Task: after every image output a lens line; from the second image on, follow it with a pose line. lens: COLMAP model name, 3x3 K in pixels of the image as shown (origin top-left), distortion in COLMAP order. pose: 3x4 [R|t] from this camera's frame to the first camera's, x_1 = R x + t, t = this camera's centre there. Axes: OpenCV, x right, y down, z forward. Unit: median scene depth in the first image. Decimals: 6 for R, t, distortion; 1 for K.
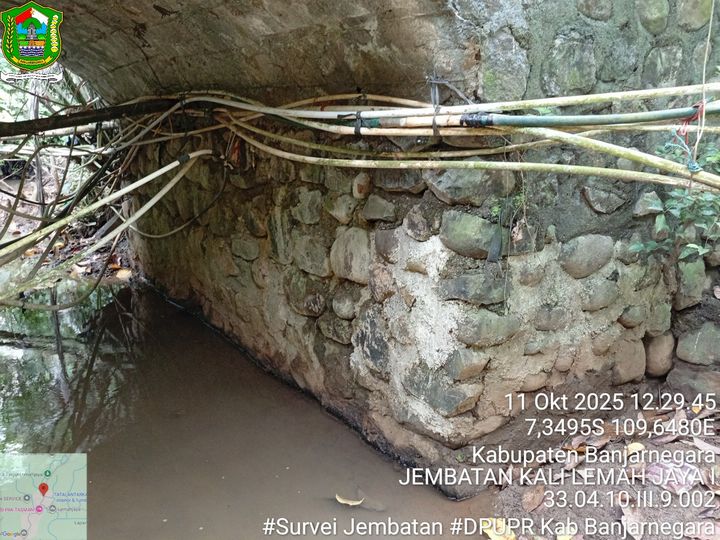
lens RADIAL K [[550.7, 0, 358.0], [0, 550.7, 269.0], [0, 0, 1]] dist [0.109475, -0.229459]
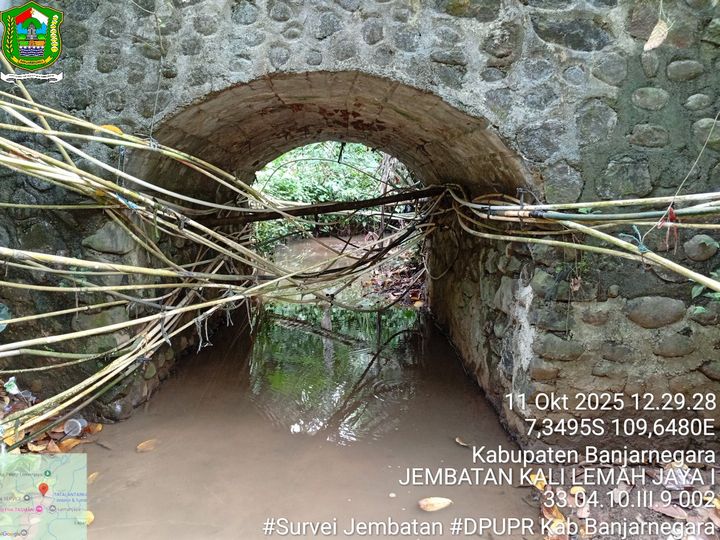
lens RADIAL K [[550.7, 0, 358.0], [0, 550.7, 269.0], [0, 0, 1]] dist [0.109475, -0.229459]
pose [[0.806416, 0.086215, -0.585031, 0.531435], [-0.148272, 0.987191, -0.058901, 0.051736], [0.572459, 0.134242, 0.808869, -0.447470]]
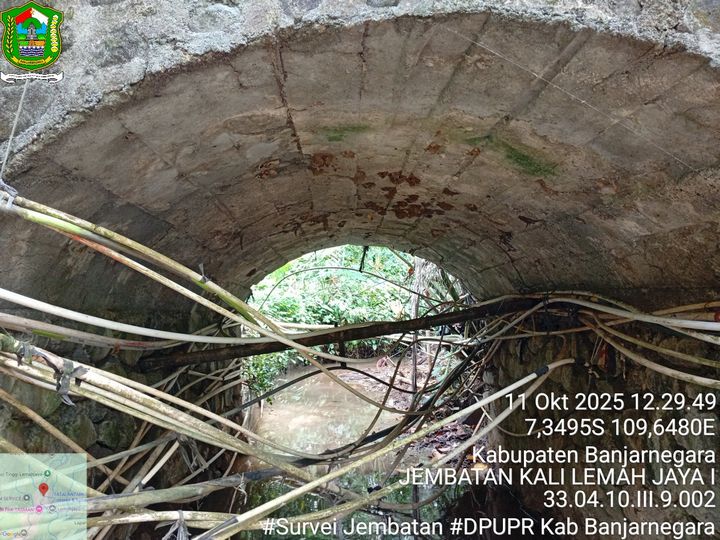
lens RADIAL K [[550.7, 0, 358.0], [0, 550.7, 269.0], [0, 0, 1]] dist [0.109475, -0.229459]
pose [[0.809354, -0.056095, -0.584636, -0.010815], [-0.130172, 0.953539, -0.271697, -0.062714], [0.572714, 0.296002, 0.764448, 0.068319]]
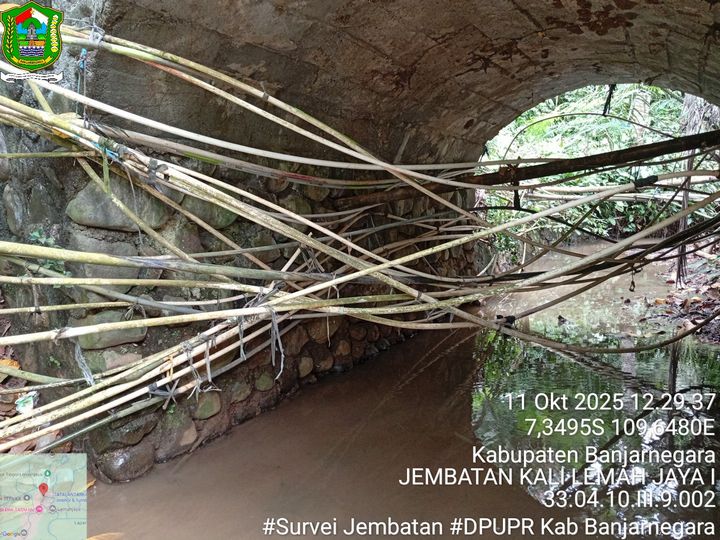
lens RADIAL K [[550.7, 0, 358.0], [0, 550.7, 269.0], [0, 0, 1]] dist [0.109475, -0.229459]
pose [[0.369832, 0.105816, -0.923053, 0.229864], [-0.201156, 0.979048, 0.031640, -0.024149], [0.907061, 0.173976, 0.383369, 0.341500]]
